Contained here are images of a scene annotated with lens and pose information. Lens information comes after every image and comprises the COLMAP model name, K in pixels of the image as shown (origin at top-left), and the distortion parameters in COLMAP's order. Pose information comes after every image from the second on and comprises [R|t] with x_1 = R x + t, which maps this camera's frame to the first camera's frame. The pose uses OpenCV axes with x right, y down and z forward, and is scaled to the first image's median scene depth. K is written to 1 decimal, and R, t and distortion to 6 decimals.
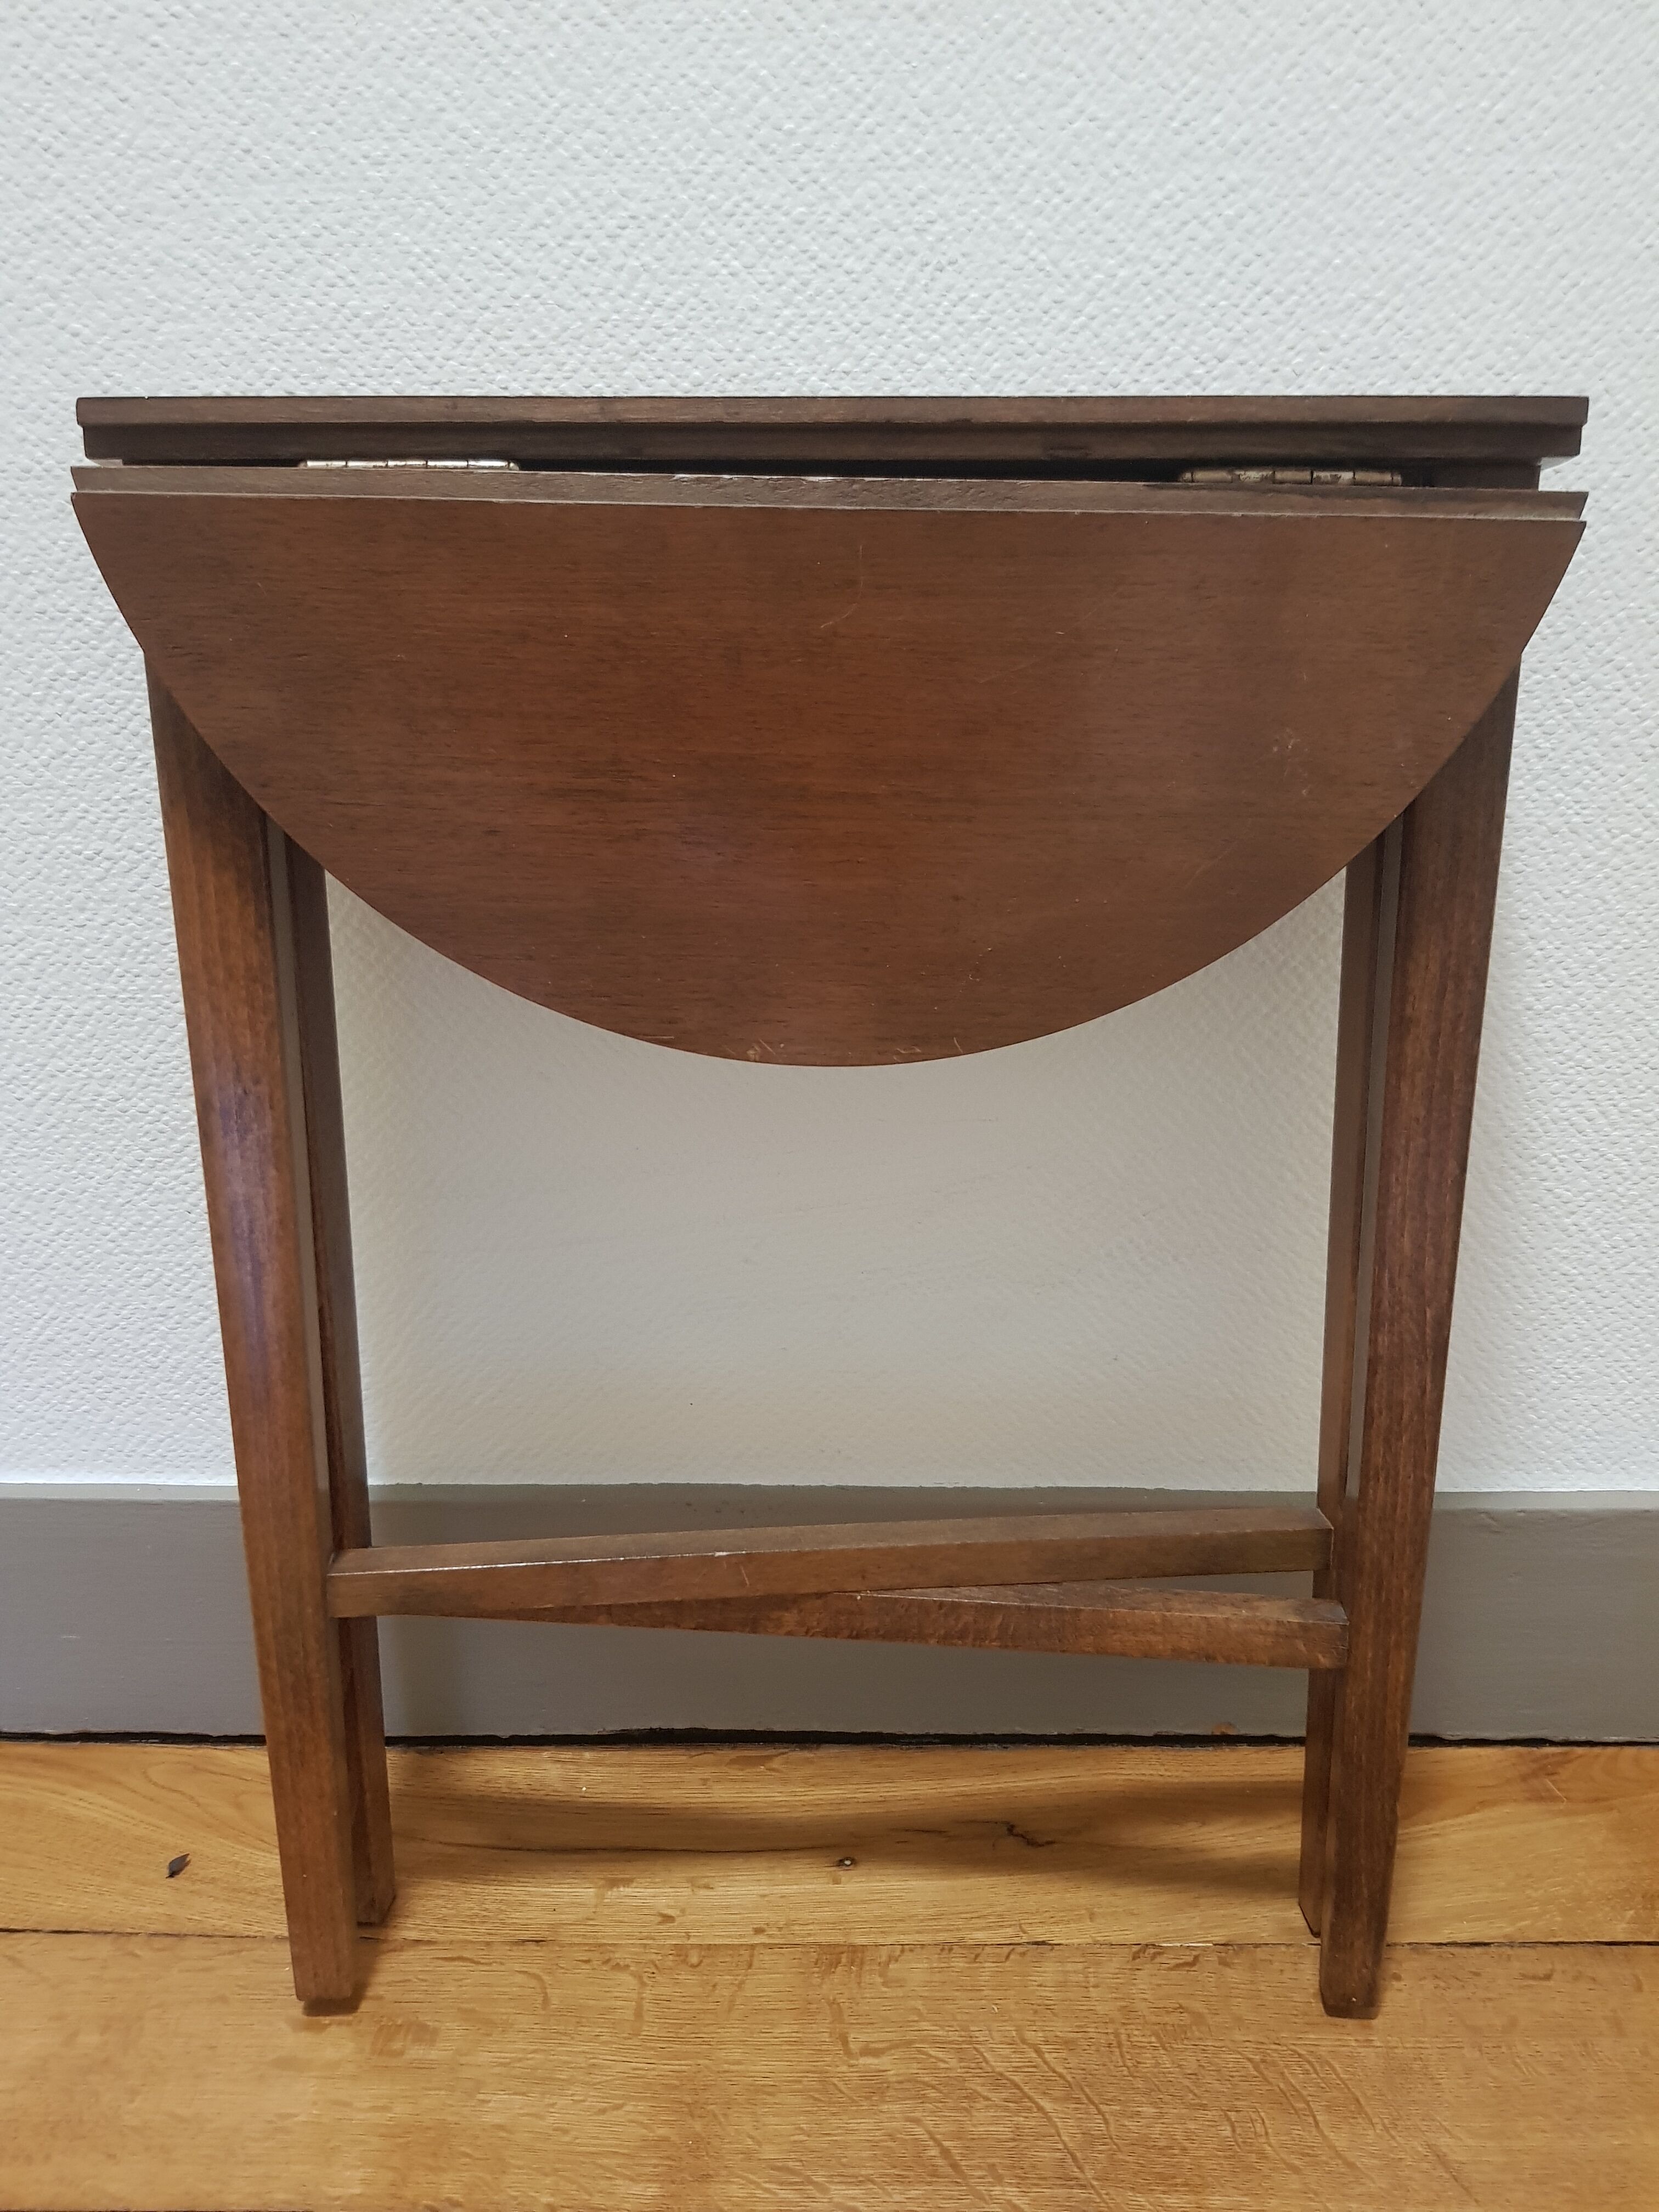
lens RADIAL K [[1697.5, 0, 844.9], [0, 1697.5, 1124.0], [0, 0, 1]] dist [0.039321, -0.078488]
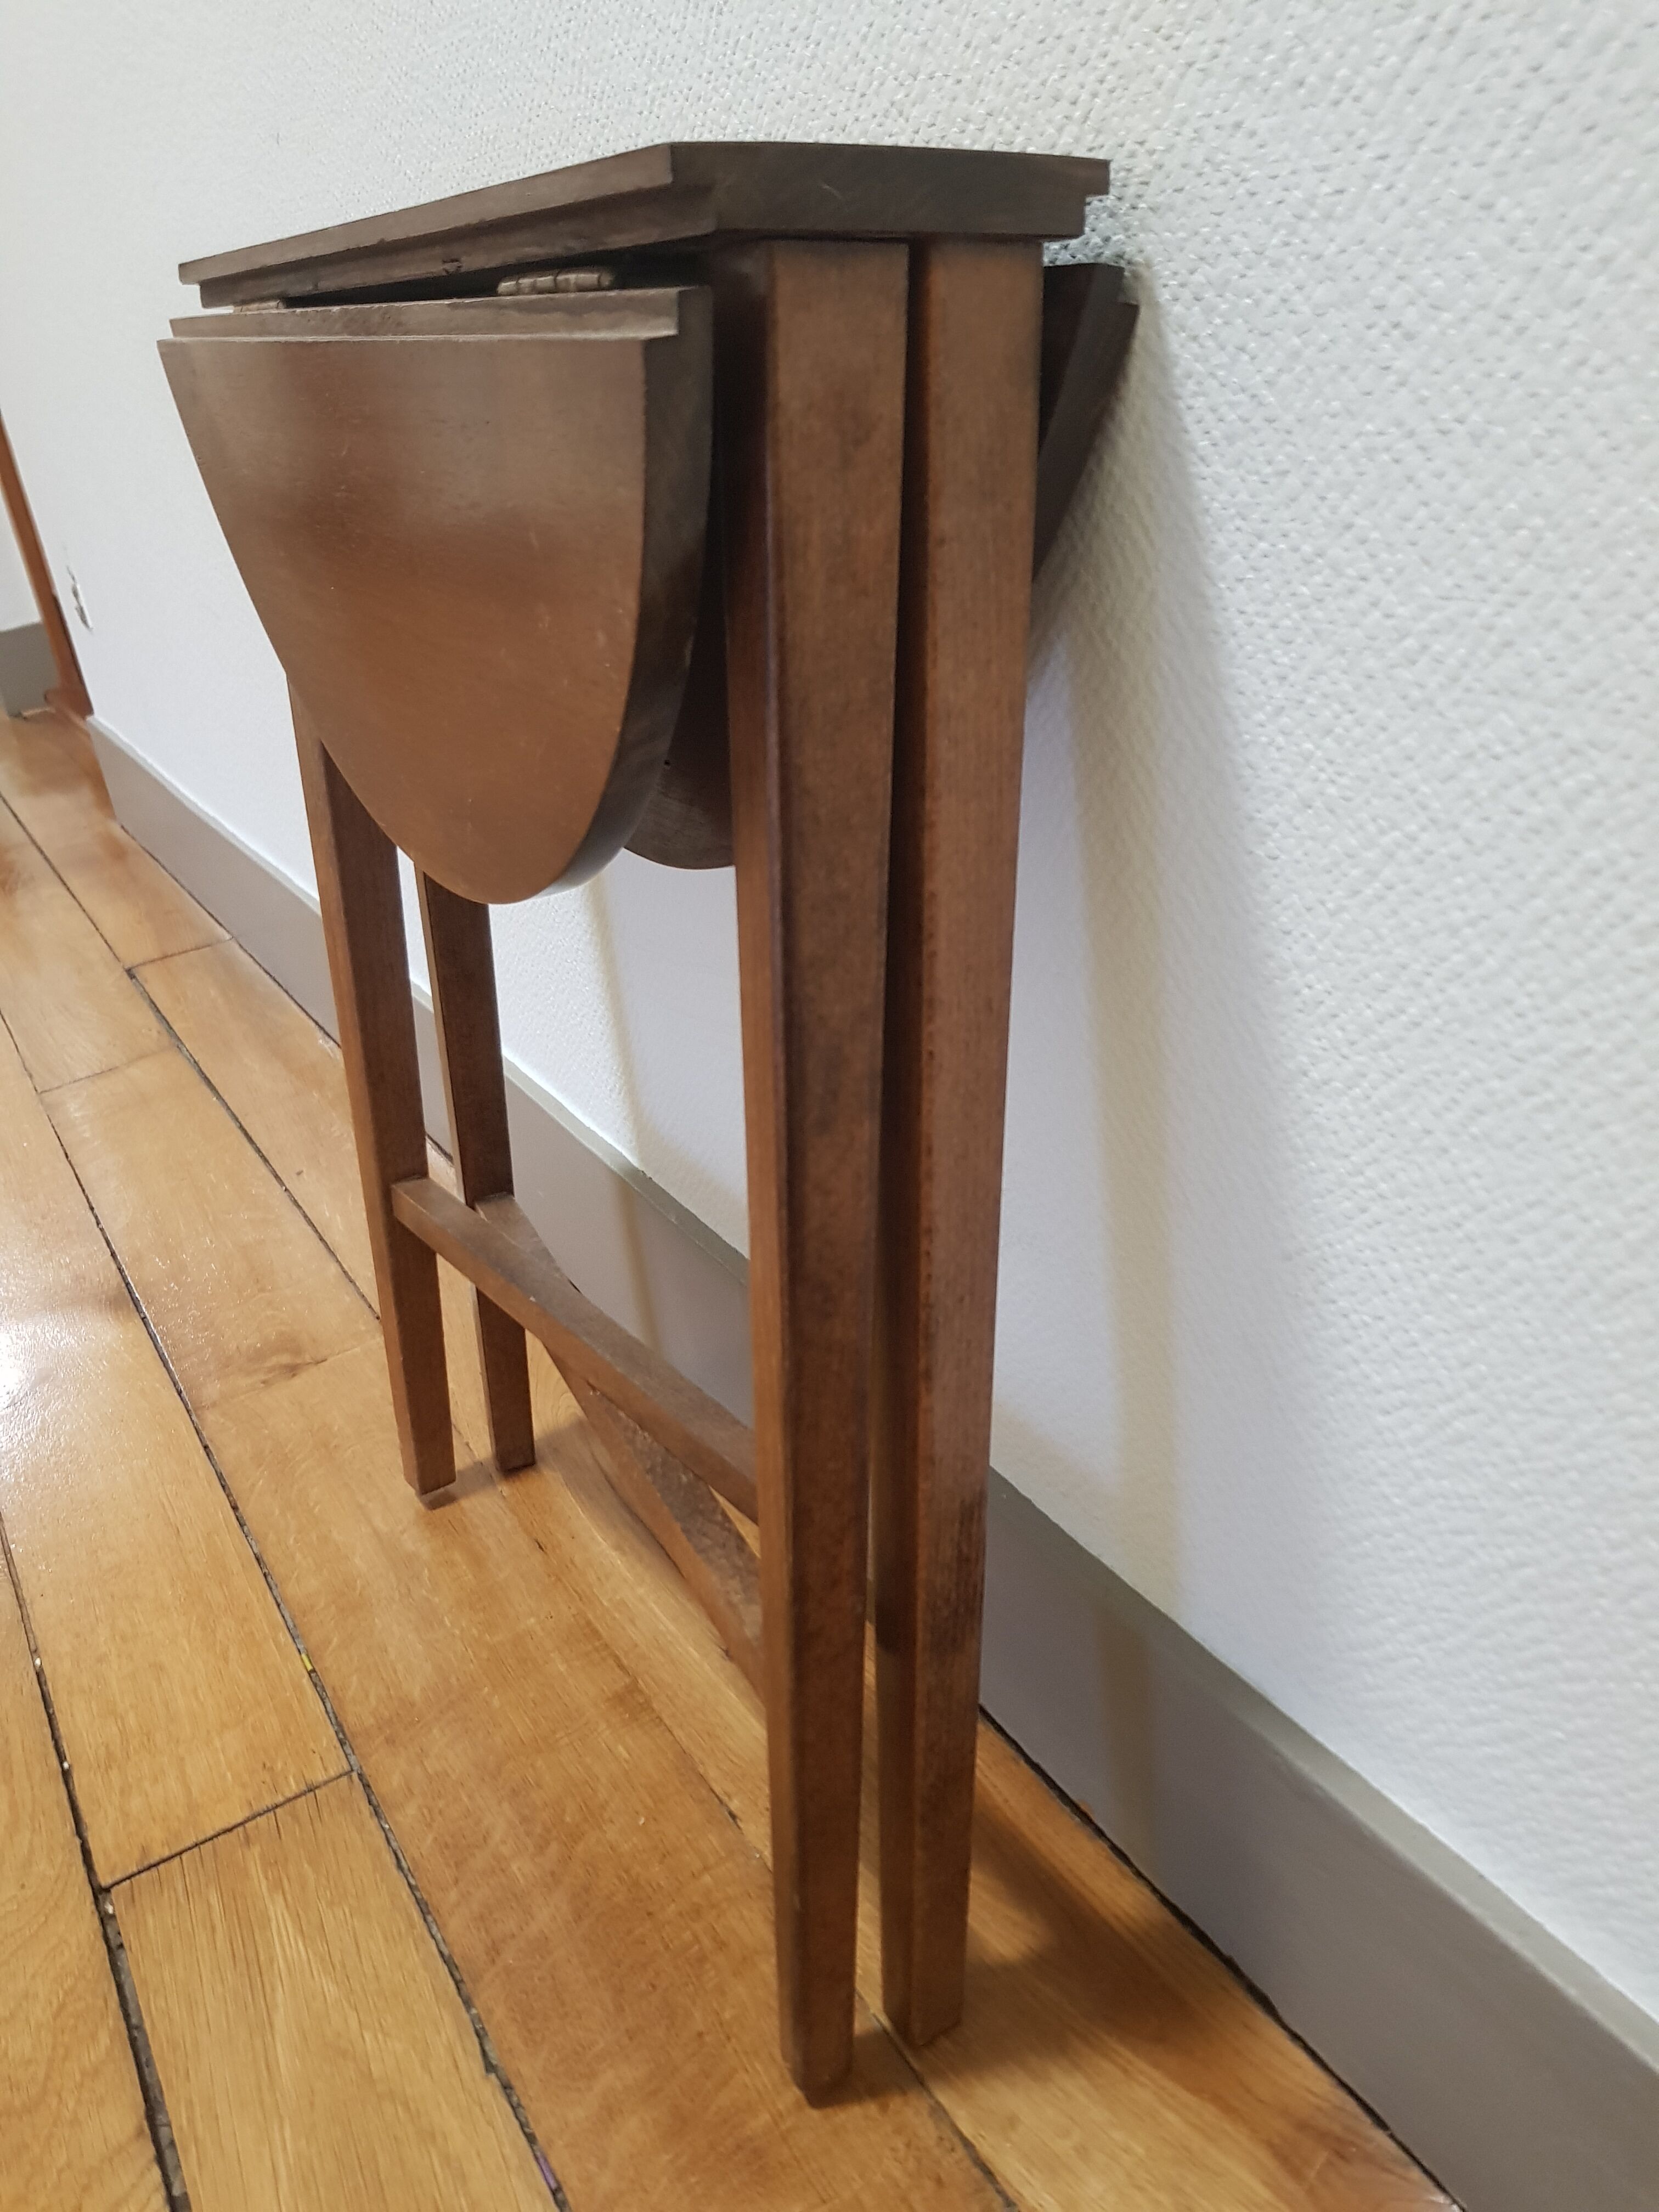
lens RADIAL K [[1697.5, 0, 844.9], [0, 1697.5, 1124.0], [0, 0, 1]] dist [0.039321, -0.078488]
pose [[0.533175, 0.335930, -0.776450, 0.955077], [-0.204589, 0.941742, 0.266956, -0.217751], [0.820894, 0.016519, 0.570841, 0.578222]]
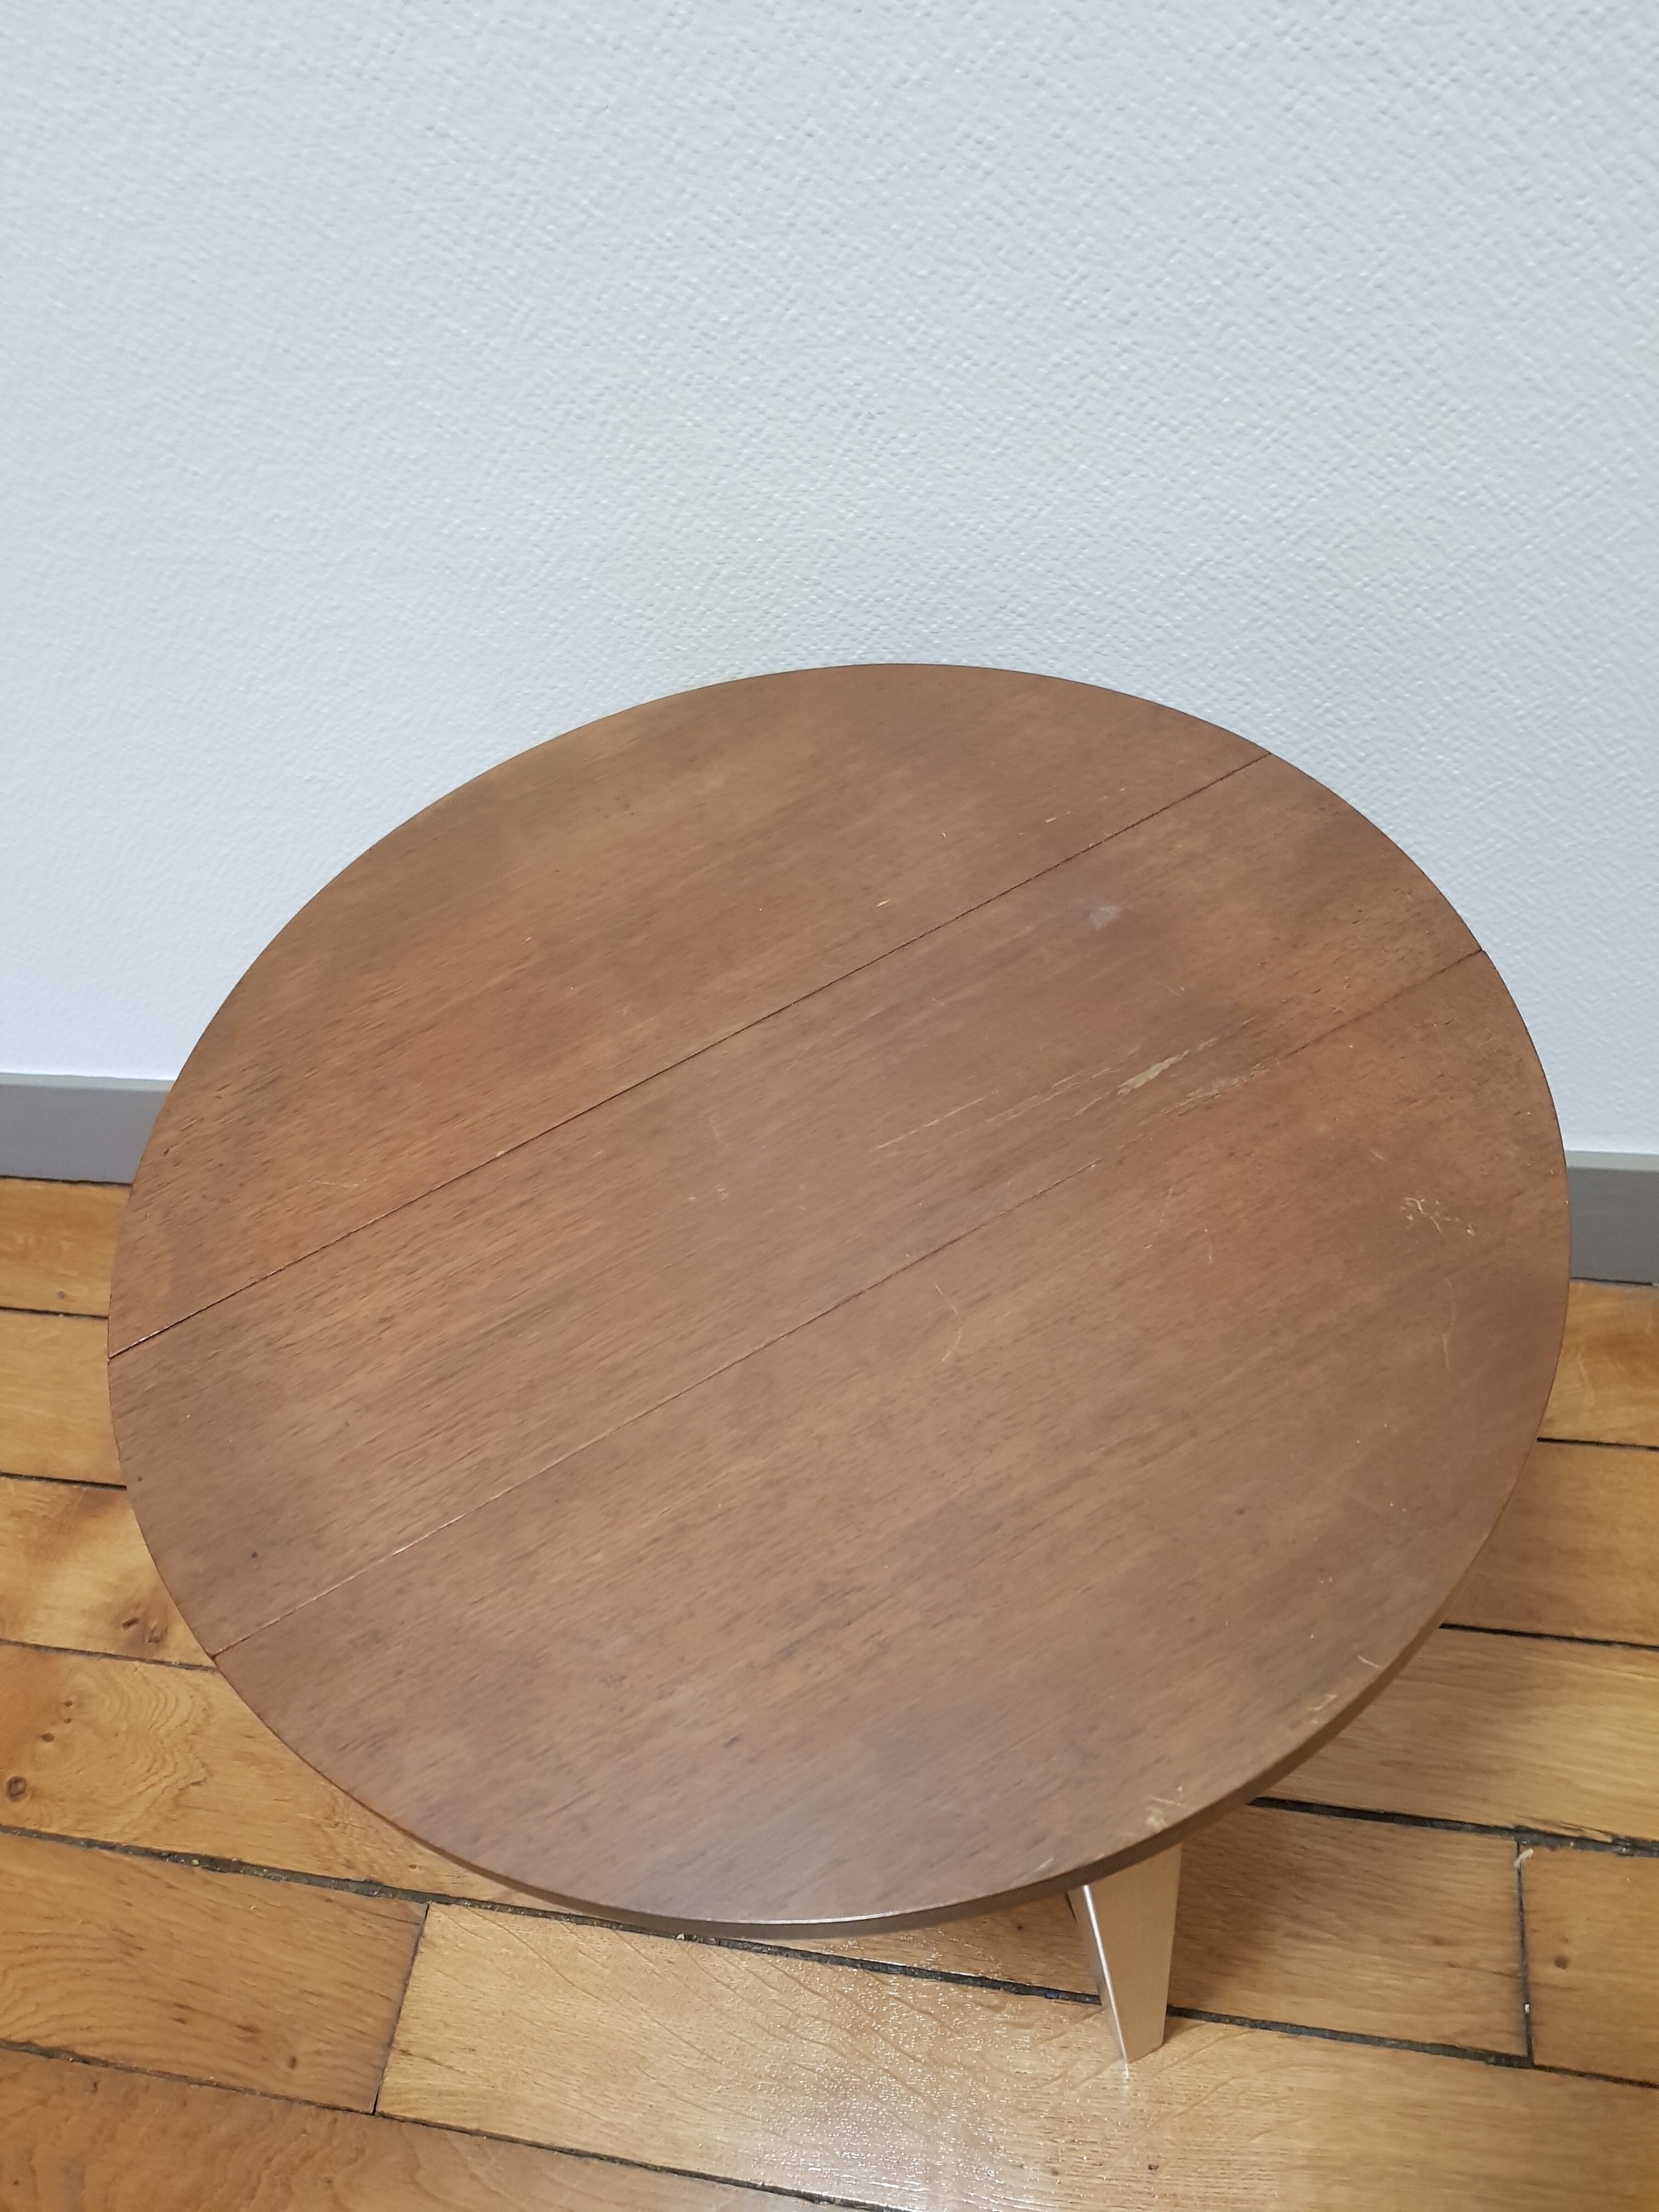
lens RADIAL K [[1704.7, 0, 829.5], [0, 1704.7, 1106.0], [0, 0, 1]] dist [0.057238, -0.117994]
pose [[0.980543, 0.039368, -0.192318, 0.270906], [0.076031, 0.827059, 0.556949, -0.771334], [0.180984, -0.560735, 0.807974, -0.195265]]
